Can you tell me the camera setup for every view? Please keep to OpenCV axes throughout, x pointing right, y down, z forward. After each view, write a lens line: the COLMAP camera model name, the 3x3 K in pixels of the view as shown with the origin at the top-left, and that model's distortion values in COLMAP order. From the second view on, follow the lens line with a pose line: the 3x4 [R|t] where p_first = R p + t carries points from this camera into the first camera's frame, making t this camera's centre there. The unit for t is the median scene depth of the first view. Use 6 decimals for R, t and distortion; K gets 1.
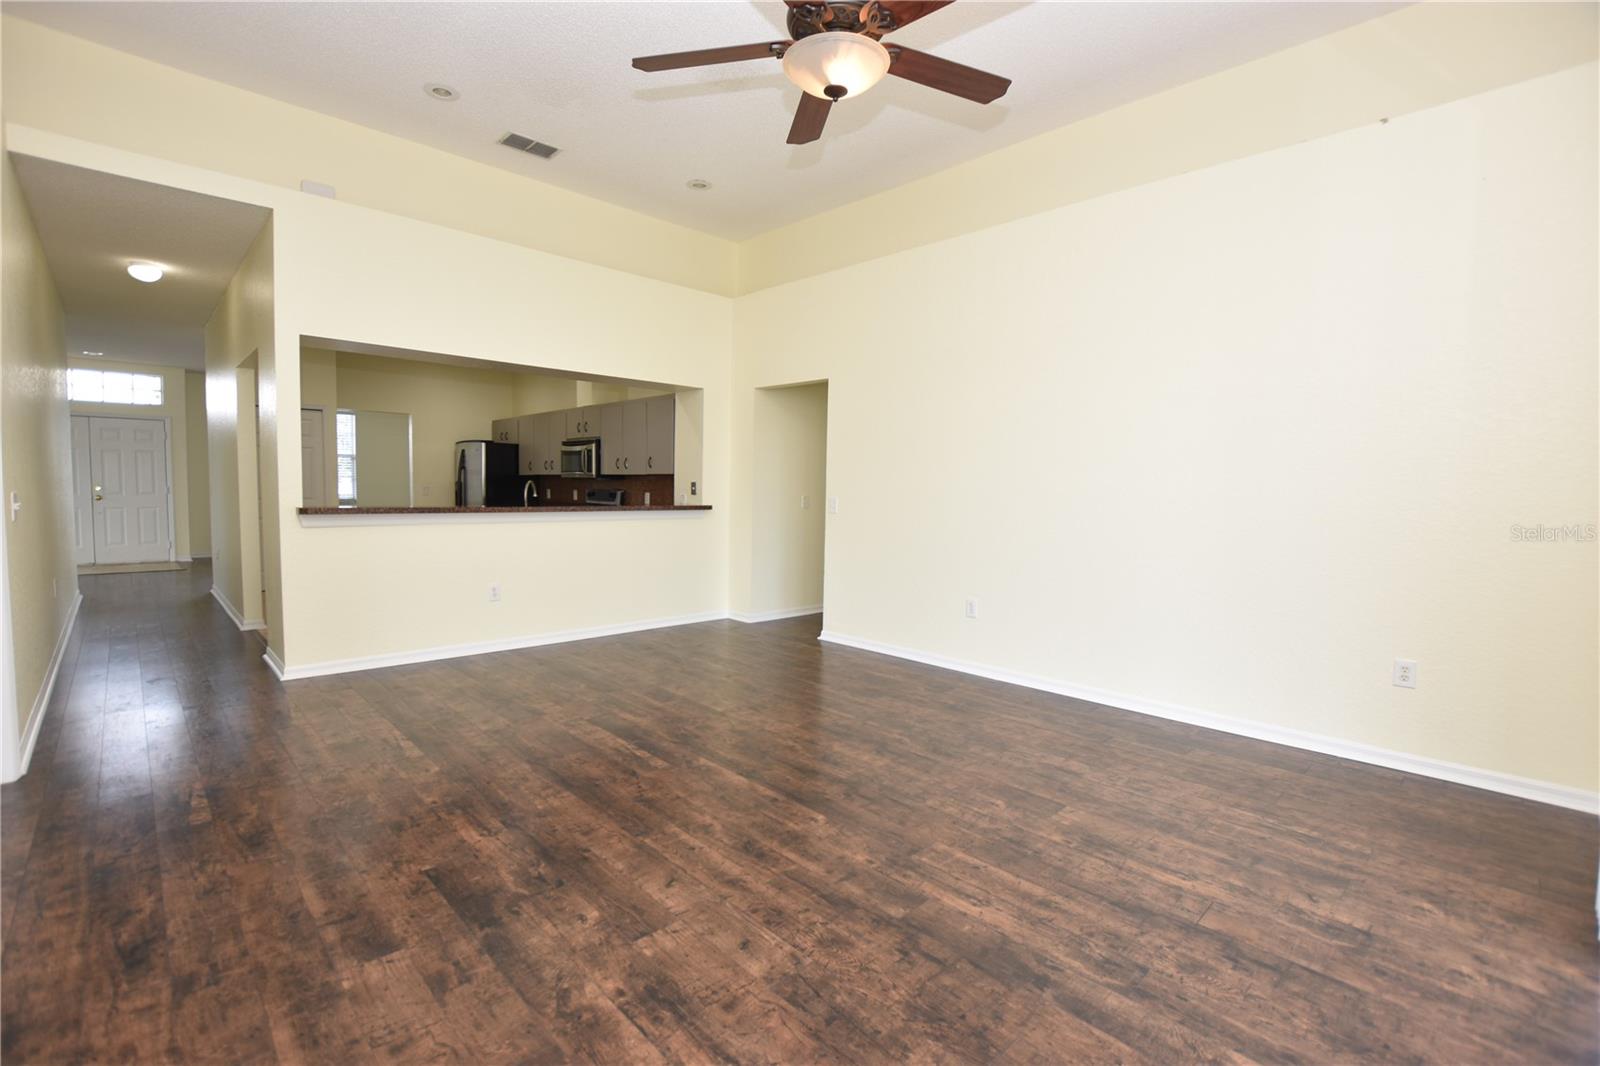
lens RADIAL K [[714.9, 0, 791.7], [0, 714.9, 532.7], [0, 0, 1]] dist [-0.032027, 0.004927]
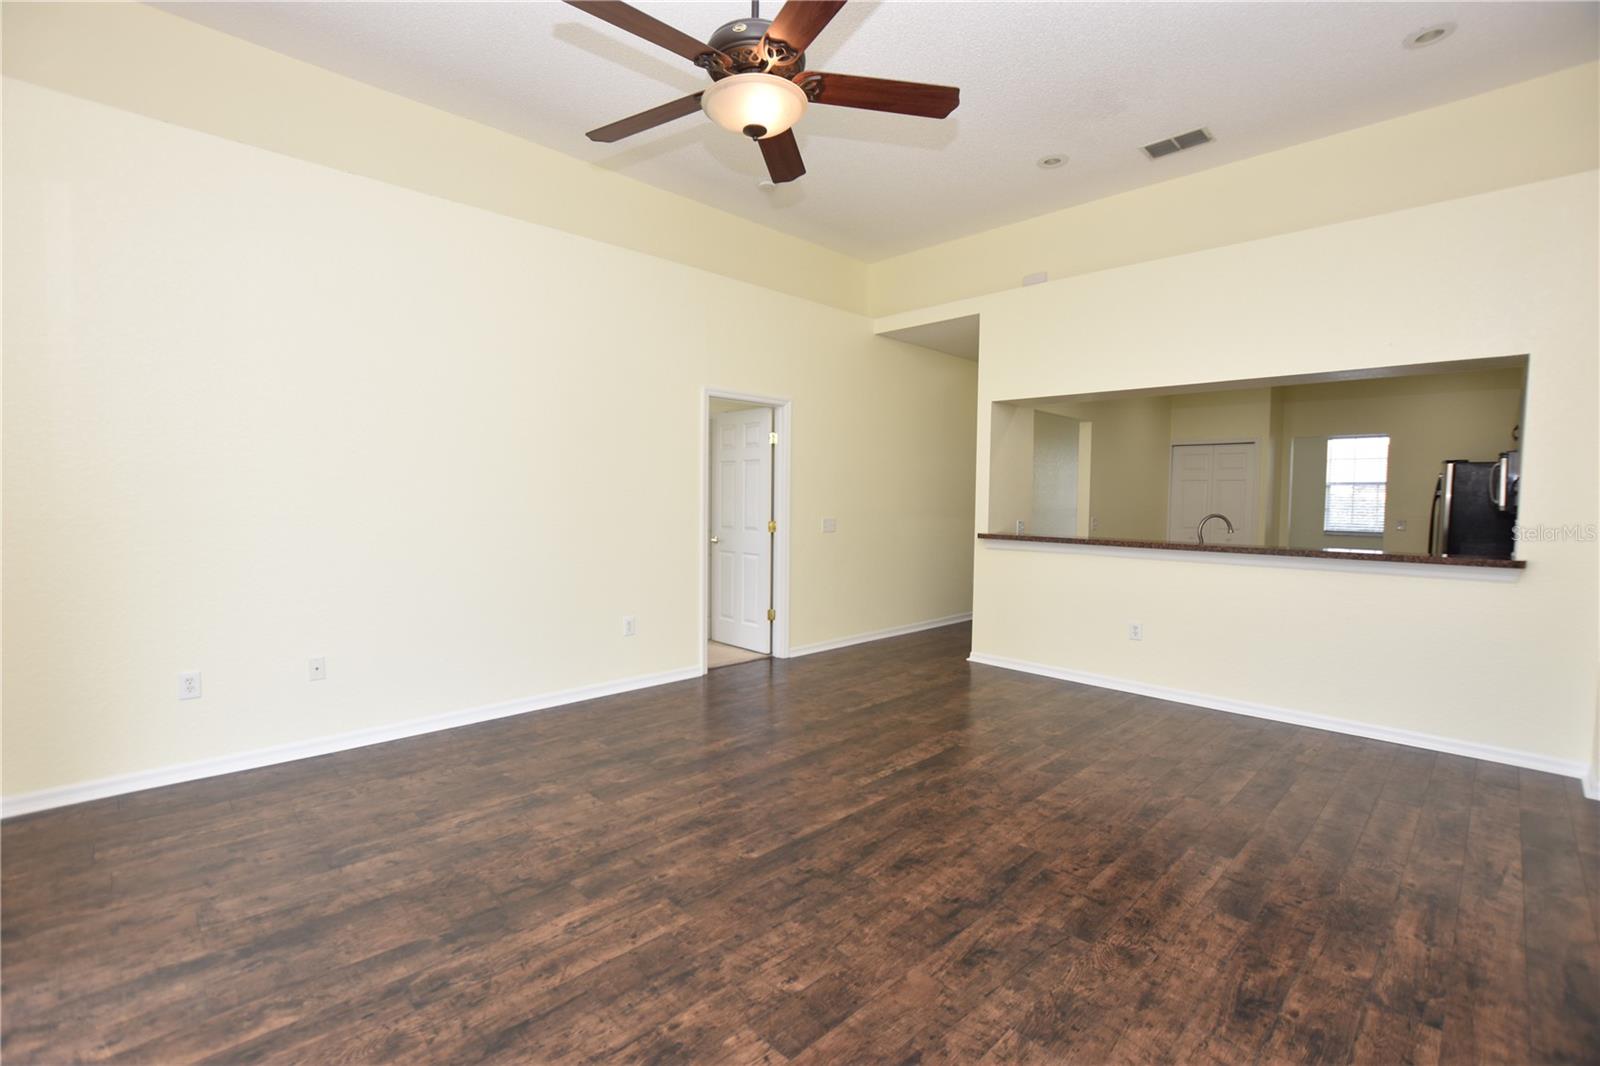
lens RADIAL K [[714.9, 0, 791.7], [0, 714.9, 532.7], [0, 0, 1]] dist [-0.032027, 0.004927]
pose [[0.009390, 0.032292, -0.999434, 1.056762], [-0.074403, 0.996730, 0.031506, -0.086189], [0.997184, 0.074066, 0.011762, 1.047852]]
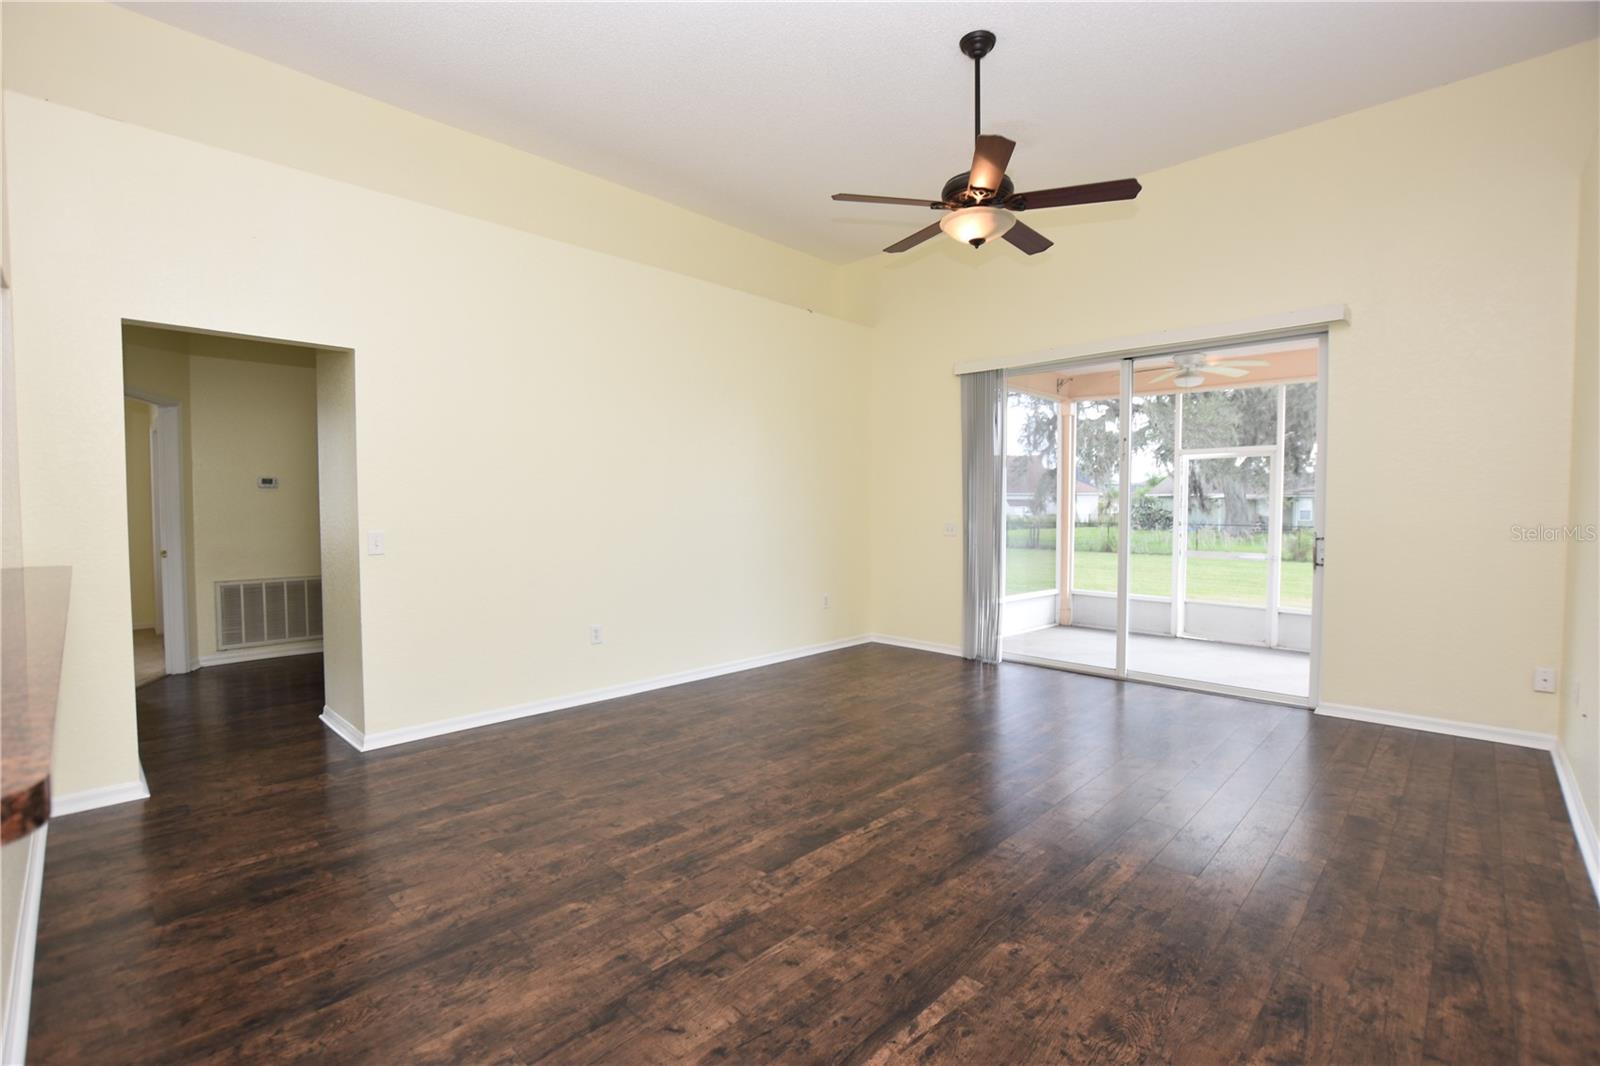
lens RADIAL K [[714.9, 0, 791.7], [0, 714.9, 532.7], [0, 0, 1]] dist [-0.032027, 0.004927]
pose [[-0.031864, -0.054154, 0.998024, -1.356049], [0.063911, 0.996377, 0.056105, -0.133047], [-0.997447, 0.065572, -0.028287, 1.409346]]
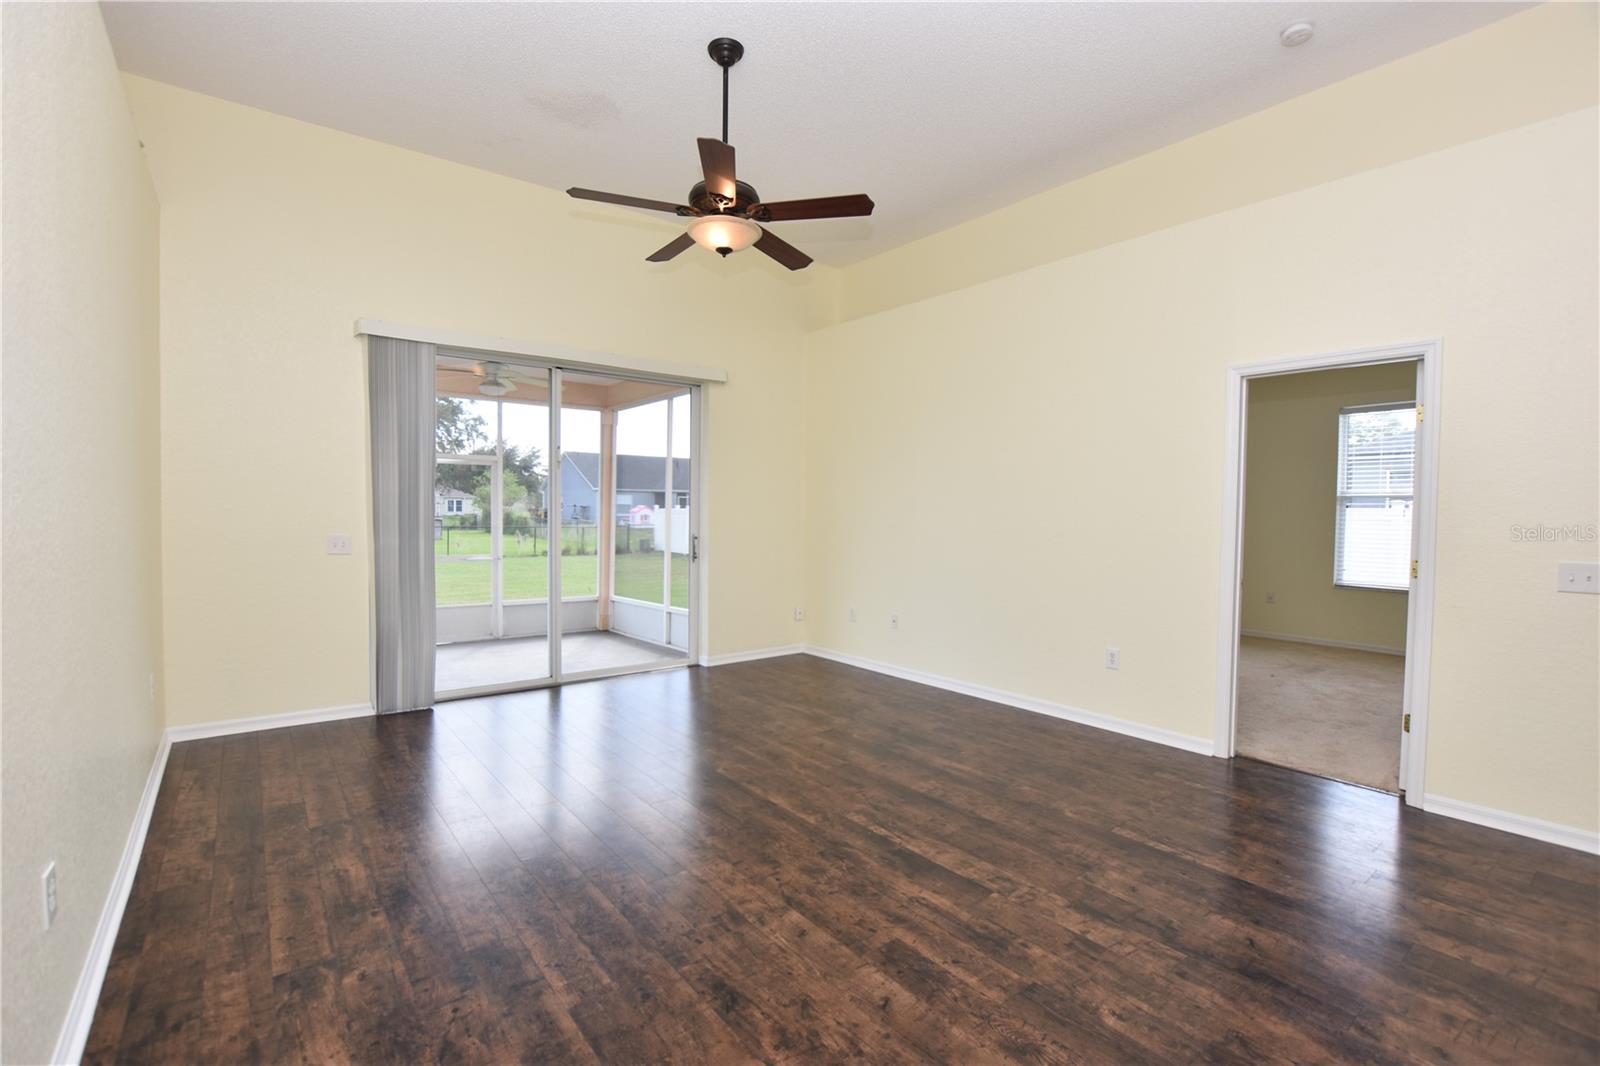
lens RADIAL K [[714.9, 0, 791.7], [0, 714.9, 532.7], [0, 0, 1]] dist [-0.032027, 0.004927]
pose [[-0.994362, -0.031284, 0.101317, -0.227925], [-0.021359, 0.994996, 0.097608, -0.194367], [-0.103863, 0.094894, -0.990054, 2.379805]]
